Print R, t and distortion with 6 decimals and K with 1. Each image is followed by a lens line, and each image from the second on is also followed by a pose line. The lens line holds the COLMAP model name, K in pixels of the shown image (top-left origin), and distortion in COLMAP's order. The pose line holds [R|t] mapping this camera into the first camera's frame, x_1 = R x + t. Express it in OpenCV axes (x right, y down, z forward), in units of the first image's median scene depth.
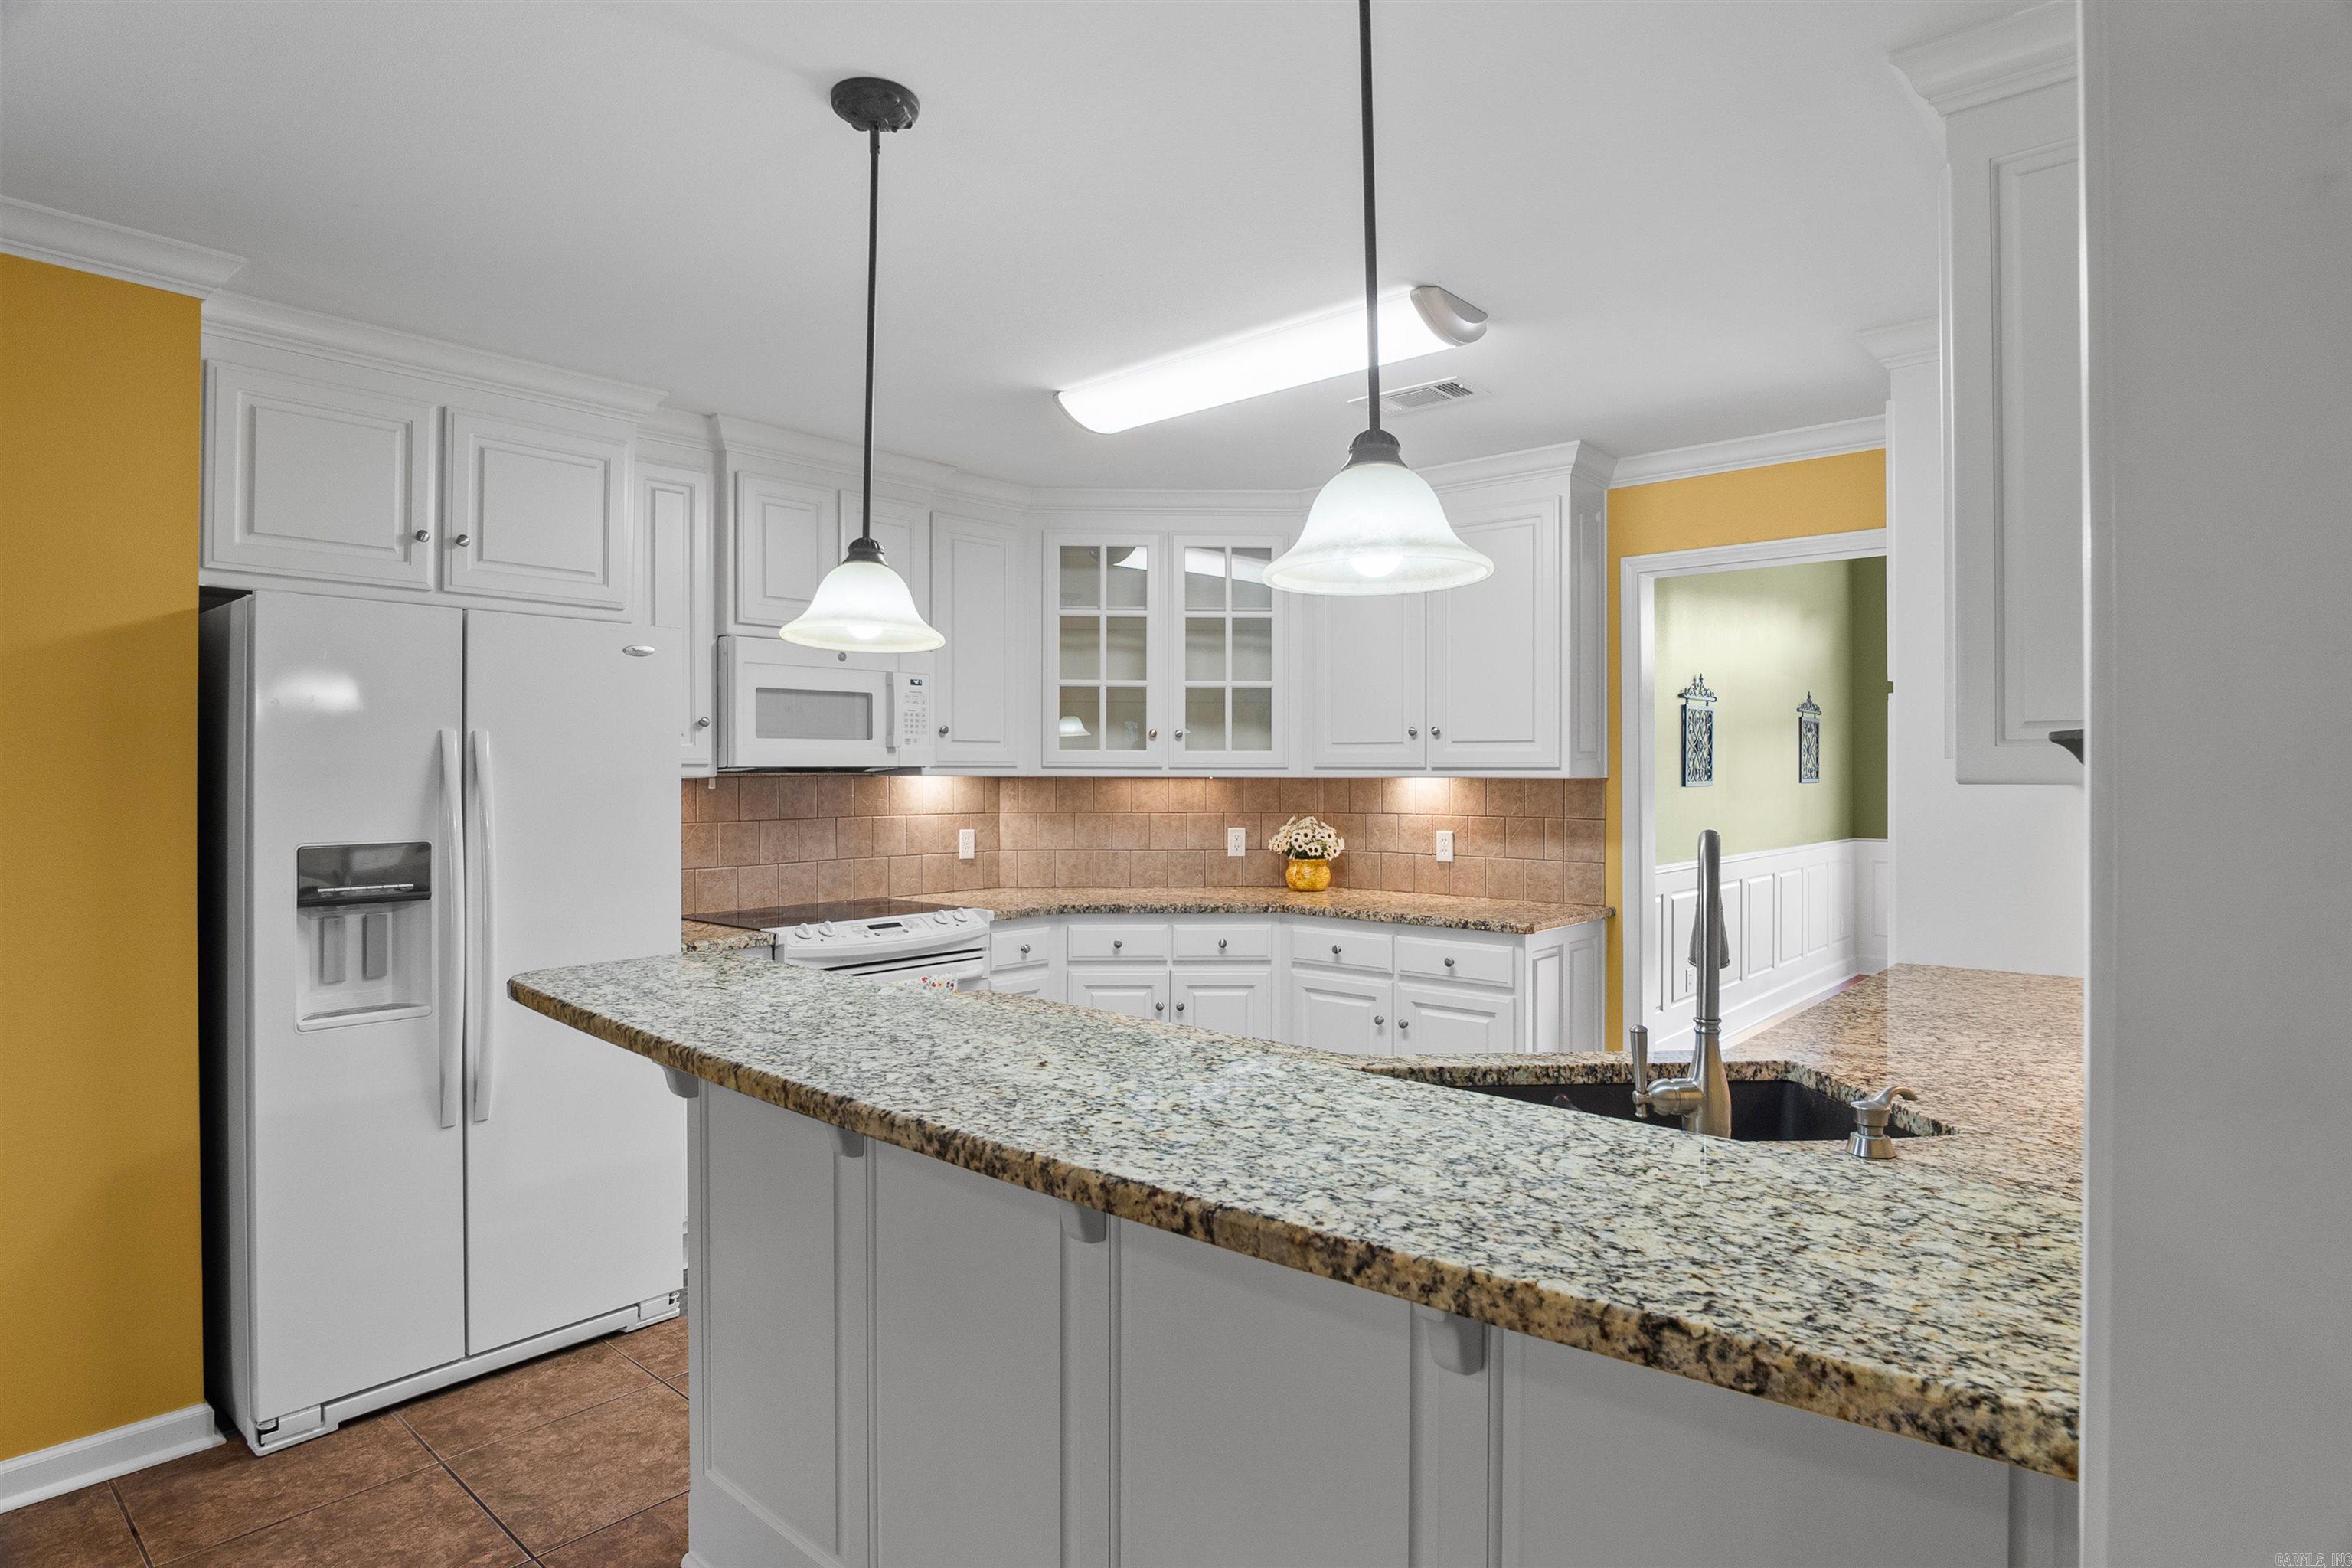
lens RADIAL K [[1247.8, 0, 1176.6], [0, 1247.8, 729.1], [0, 0, 1]] dist [-0.034122, 0.017706]
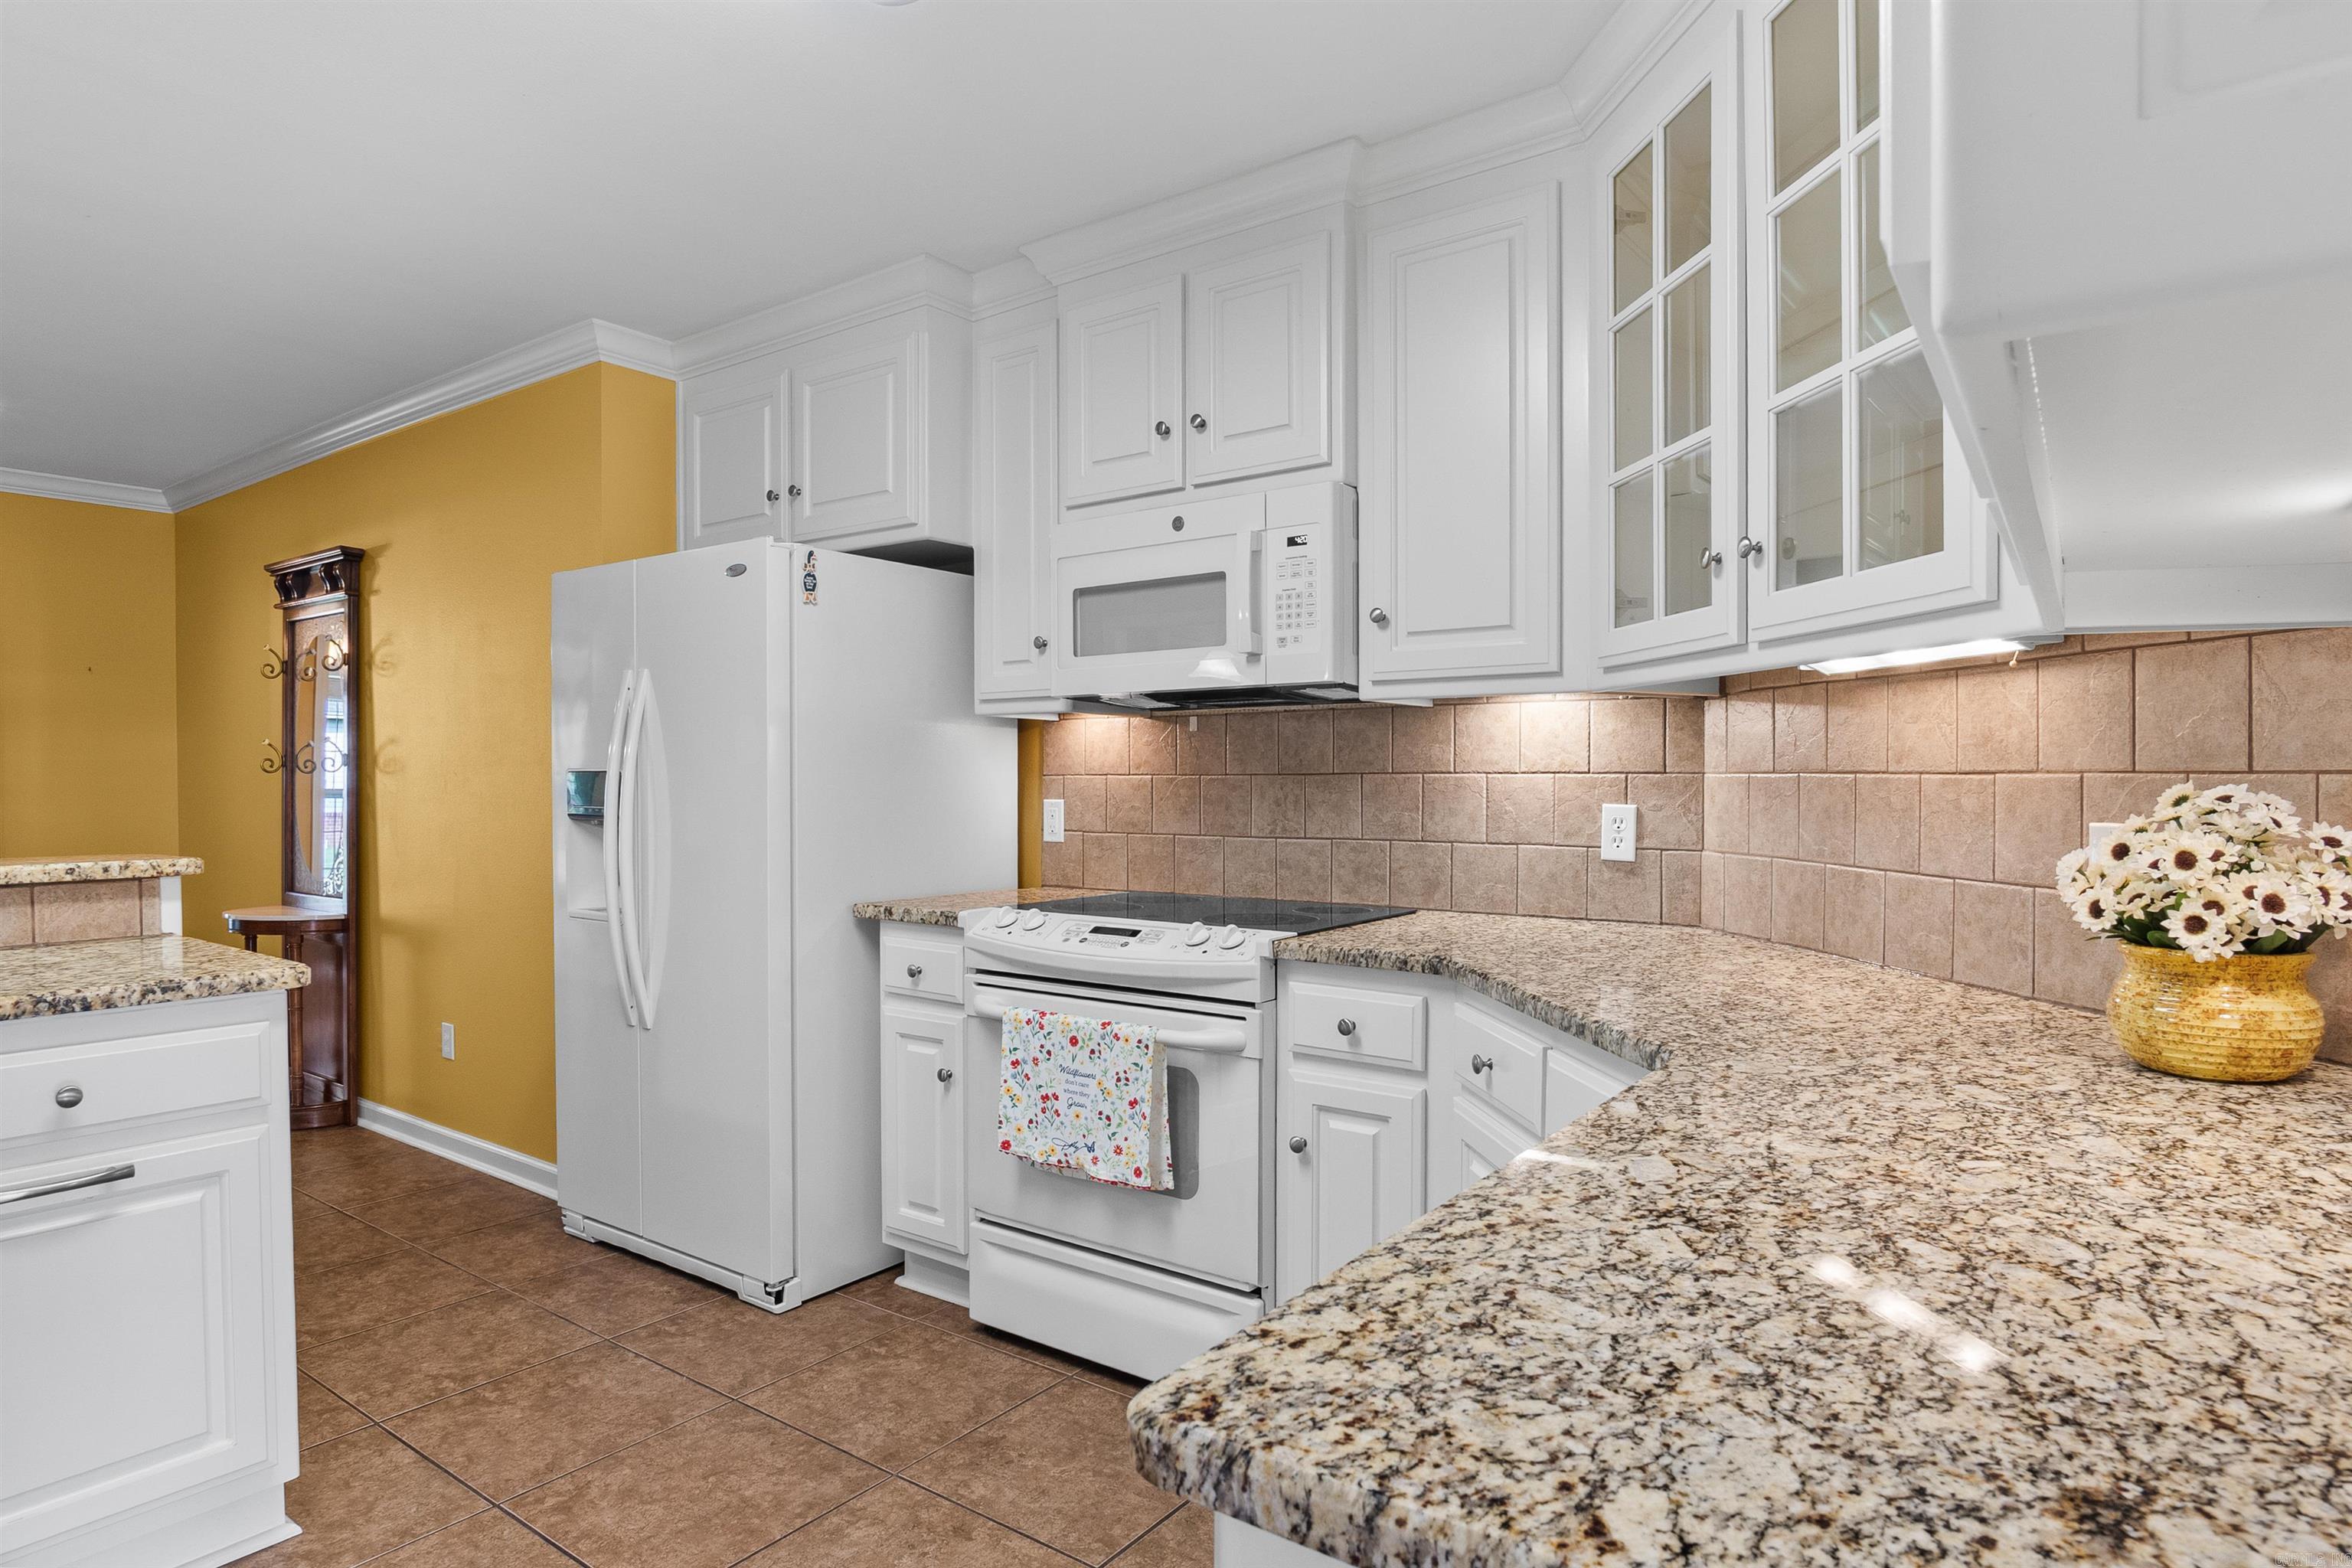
lens RADIAL K [[1278.7, 0, 1163.3], [0, 1278.7, 782.2], [0, 0, 1]] dist [-0.030889, 0.010572]
pose [[0.102094, 0.005911, -0.994757, 0.372597], [0.036594, 0.999283, 0.009694, 0.066115], [0.994101, -0.037391, 0.101804, 0.840896]]
